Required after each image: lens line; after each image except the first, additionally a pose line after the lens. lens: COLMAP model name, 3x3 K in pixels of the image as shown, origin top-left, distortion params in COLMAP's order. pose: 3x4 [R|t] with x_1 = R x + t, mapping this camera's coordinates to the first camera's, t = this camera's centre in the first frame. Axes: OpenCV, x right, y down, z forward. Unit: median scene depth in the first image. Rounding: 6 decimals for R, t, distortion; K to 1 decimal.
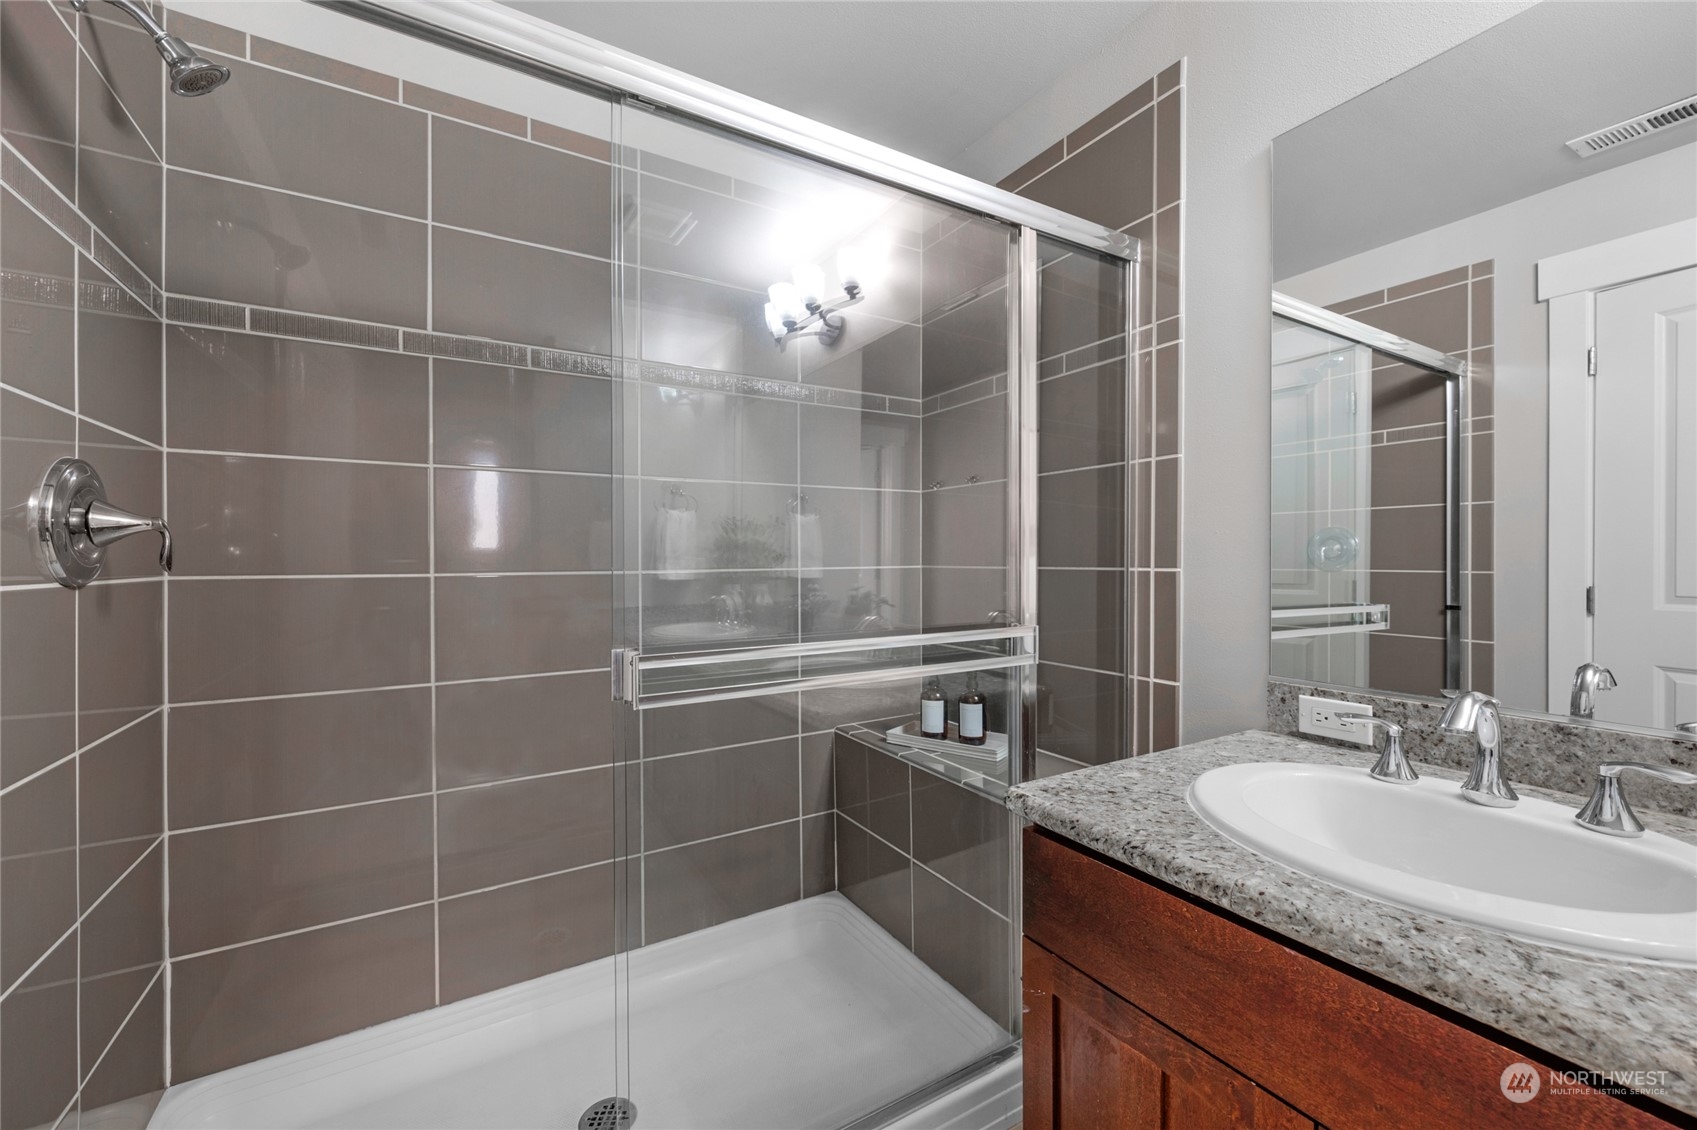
lens RADIAL K [[660.7, 0, 849.6], [0, 660.7, 558.7], [0, 0, 1]] dist [0.002010, 0.000051]
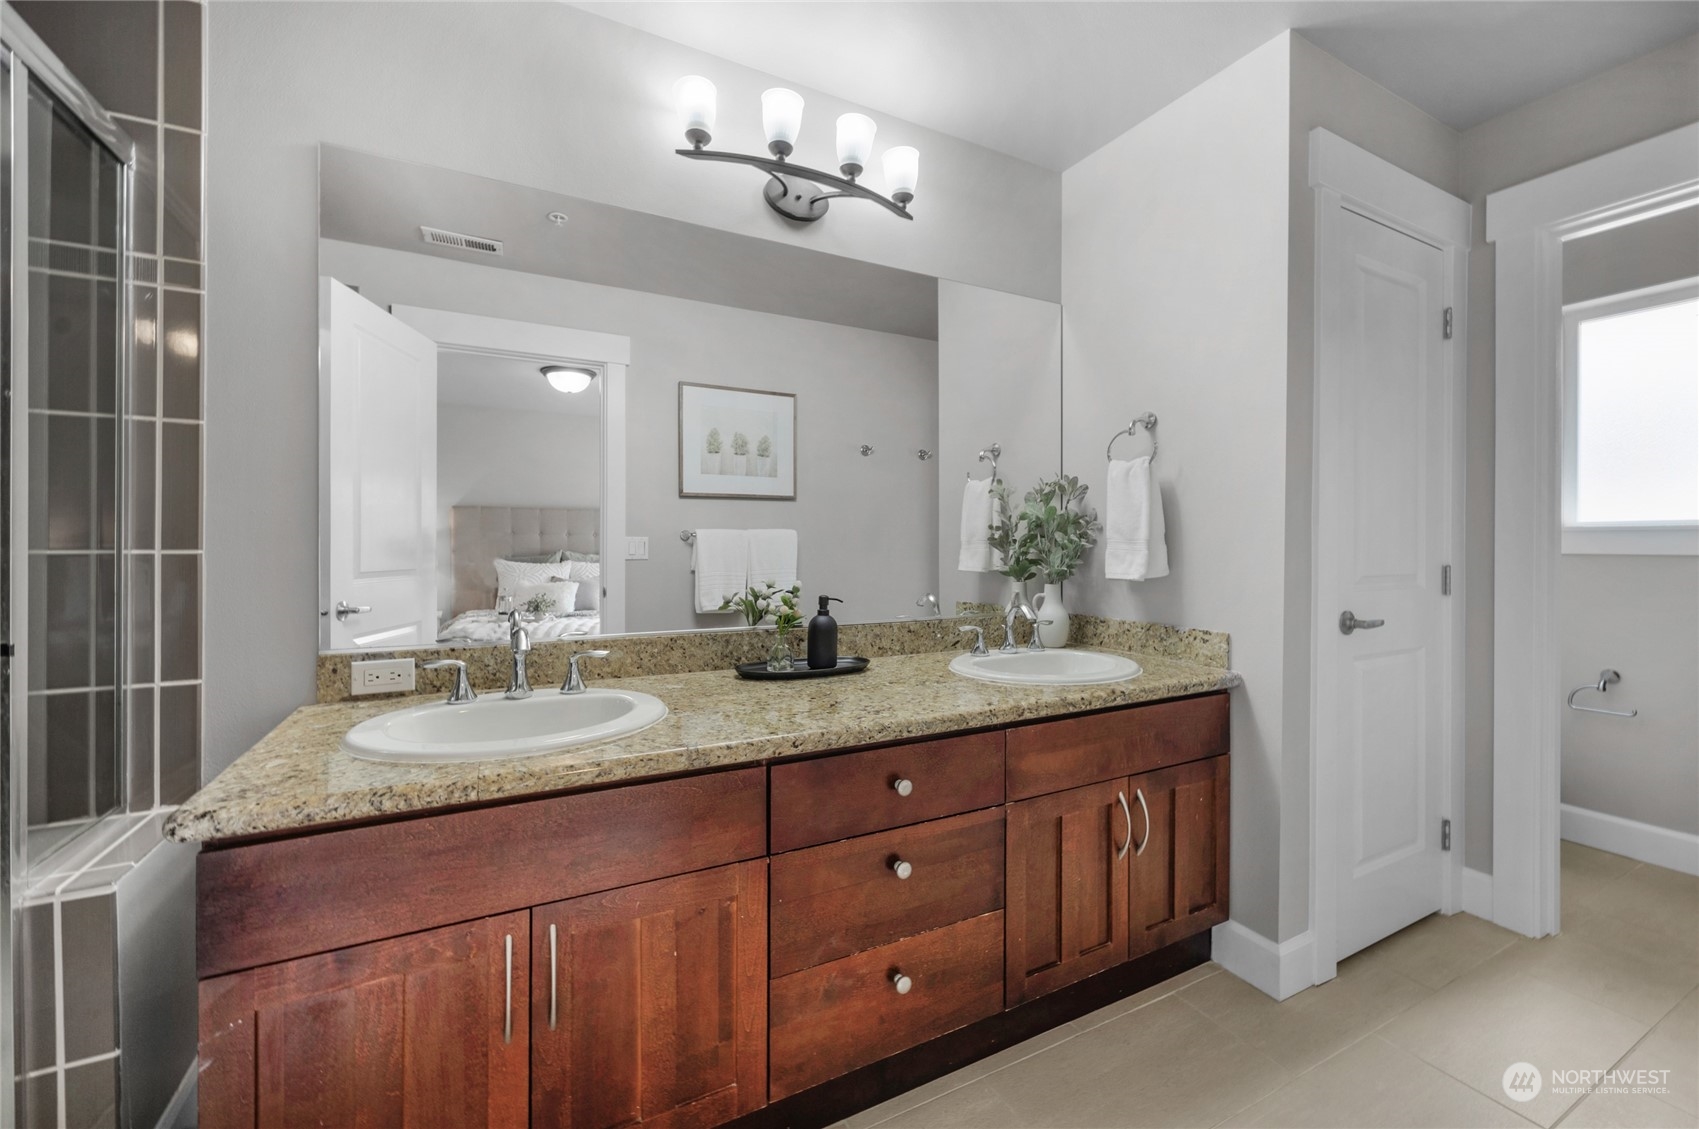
lens RADIAL K [[701.1, 0, 858.9], [0, 701.1, 561.9], [0, 0, 1]] dist [-0.000525, -0.000114]
pose [[0.058530, -0.022444, 0.998033, -0.464758], [-0.001170, 0.999745, 0.022551, 0.009716], [-0.998285, -0.002488, 0.058489, 0.083942]]
